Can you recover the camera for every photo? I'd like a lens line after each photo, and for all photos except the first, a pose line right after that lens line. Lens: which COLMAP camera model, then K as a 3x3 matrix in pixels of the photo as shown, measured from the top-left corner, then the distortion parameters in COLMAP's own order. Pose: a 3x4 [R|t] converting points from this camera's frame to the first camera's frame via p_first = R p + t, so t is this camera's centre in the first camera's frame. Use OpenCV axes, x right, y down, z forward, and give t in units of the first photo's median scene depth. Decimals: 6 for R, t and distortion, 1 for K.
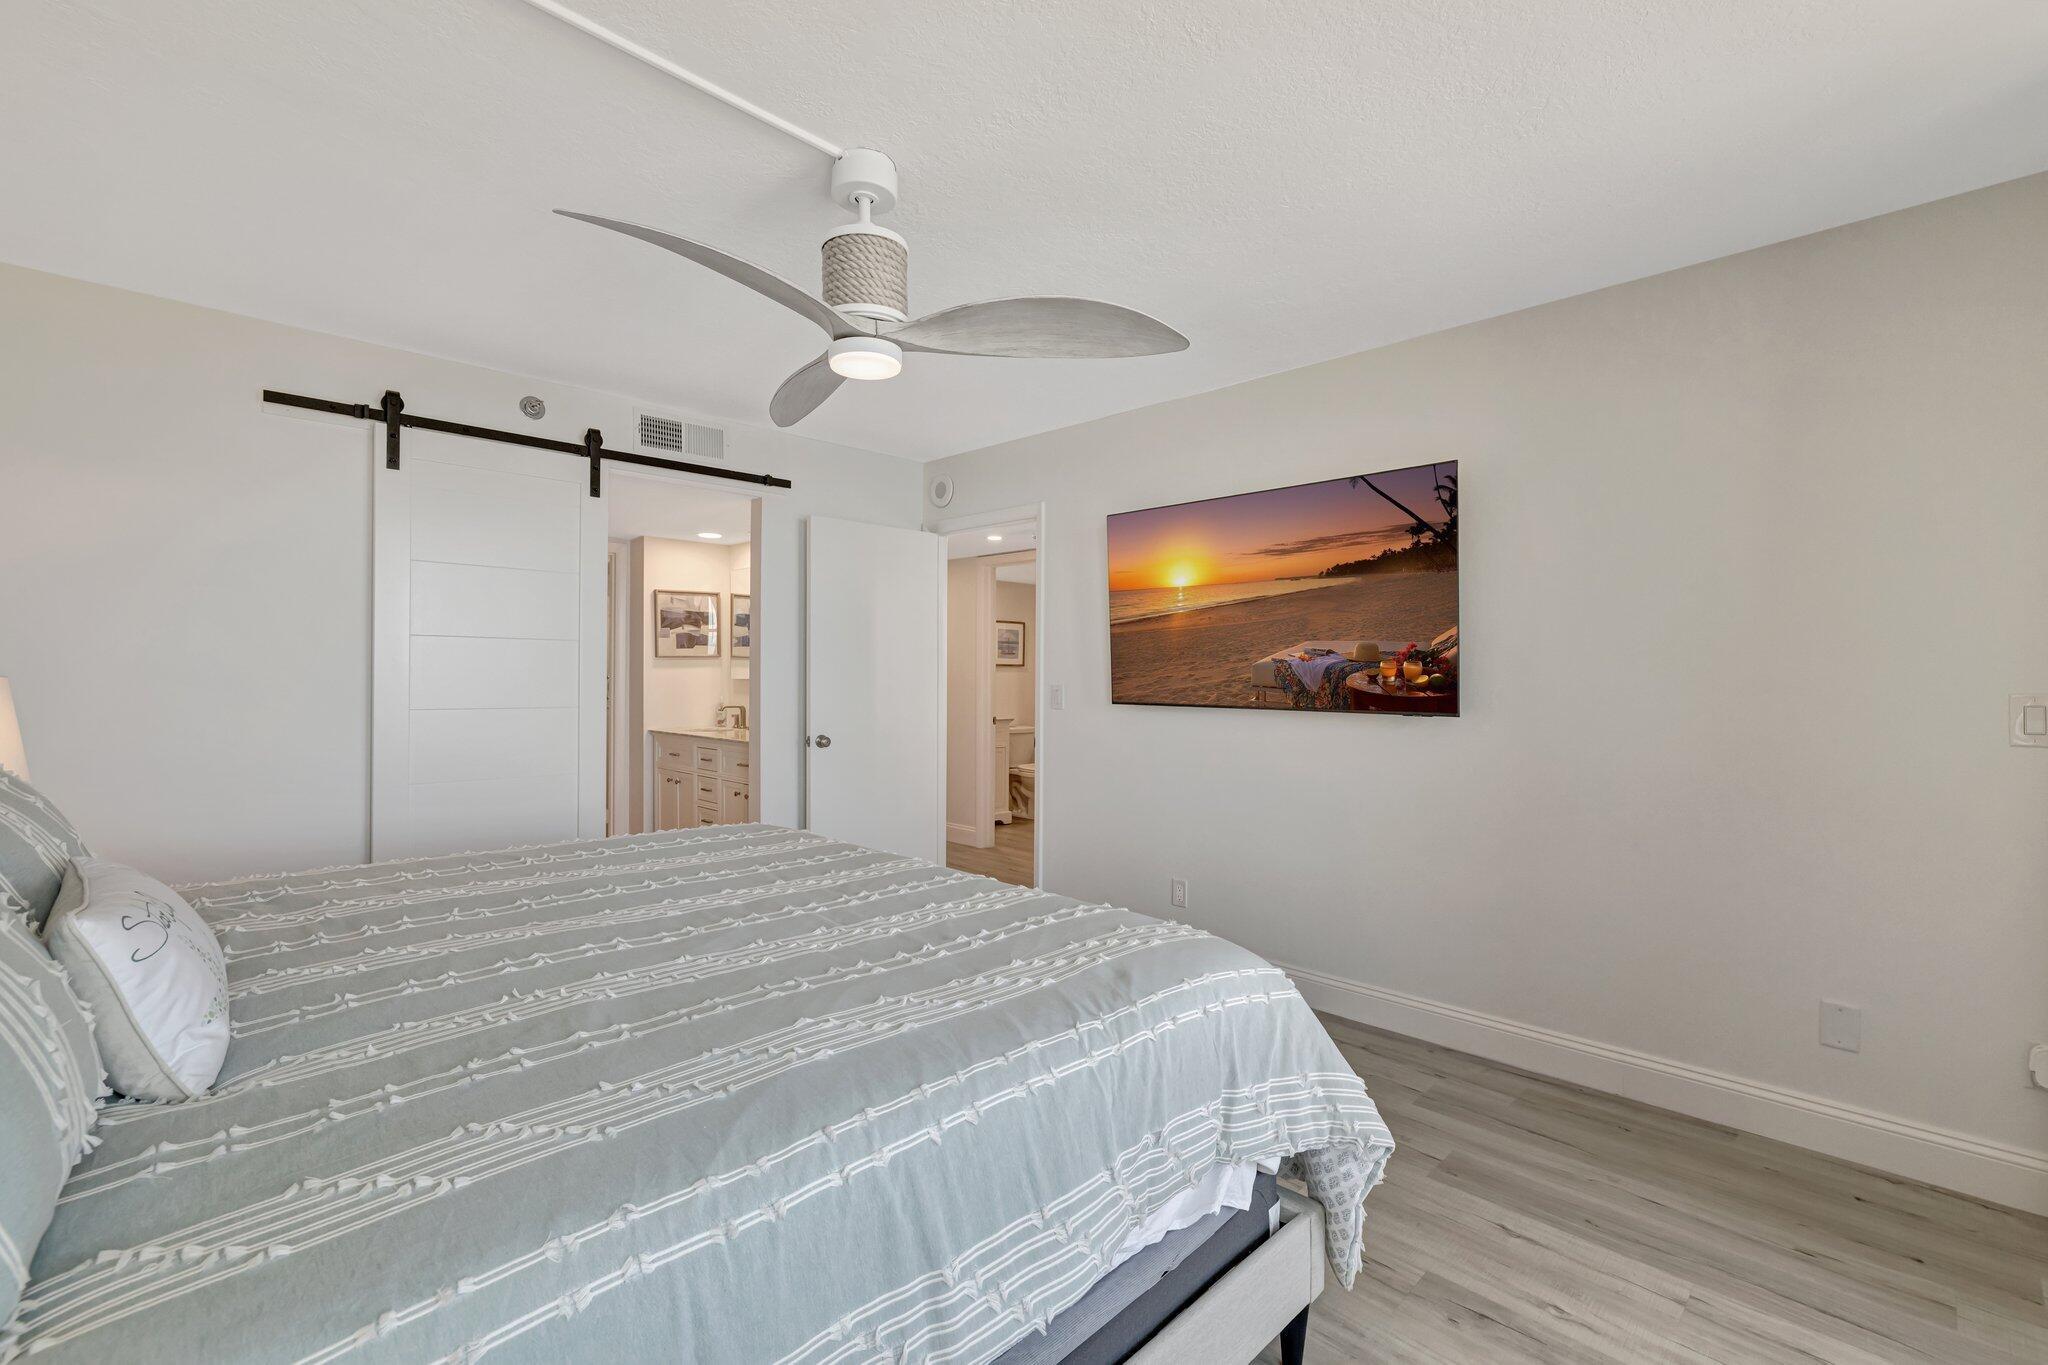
lens RADIAL K [[888.6, 0, 1019.4], [0, 888.6, 679.7], [0, 0, 1]] dist [-0.004912, 0.000491]
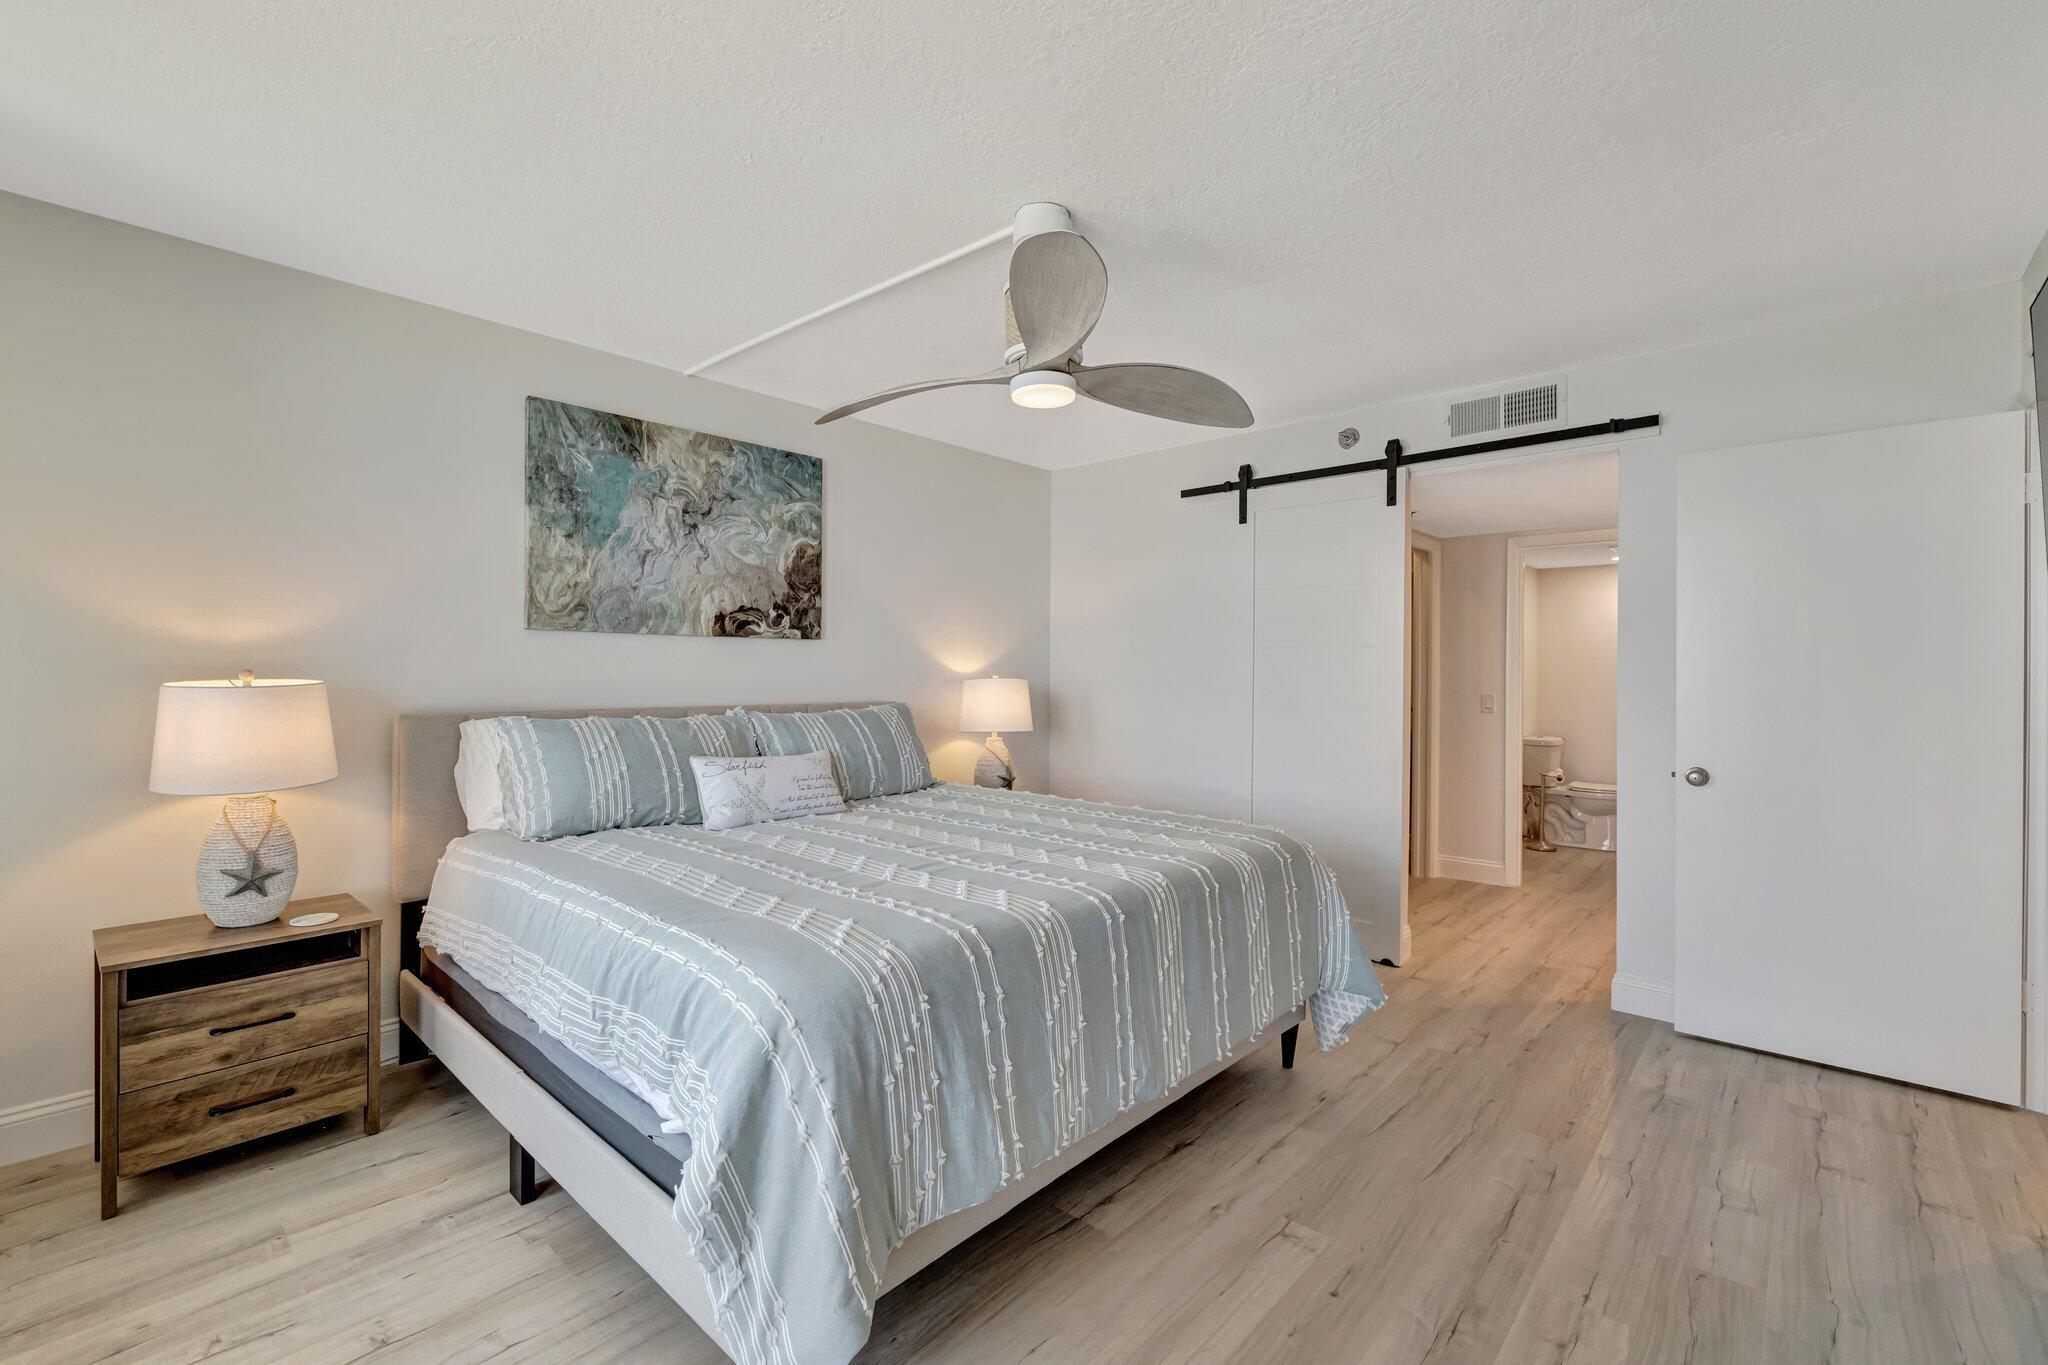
lens RADIAL K [[888.6, 0, 1019.4], [0, 888.6, 679.7], [0, 0, 1]] dist [-0.004912, 0.000491]
pose [[0.049931, -0.001208, -0.998752, 0.537353], [-0.012490, 0.999920, -0.001834, 0.002341], [0.998675, 0.012566, 0.049912, 0.534920]]
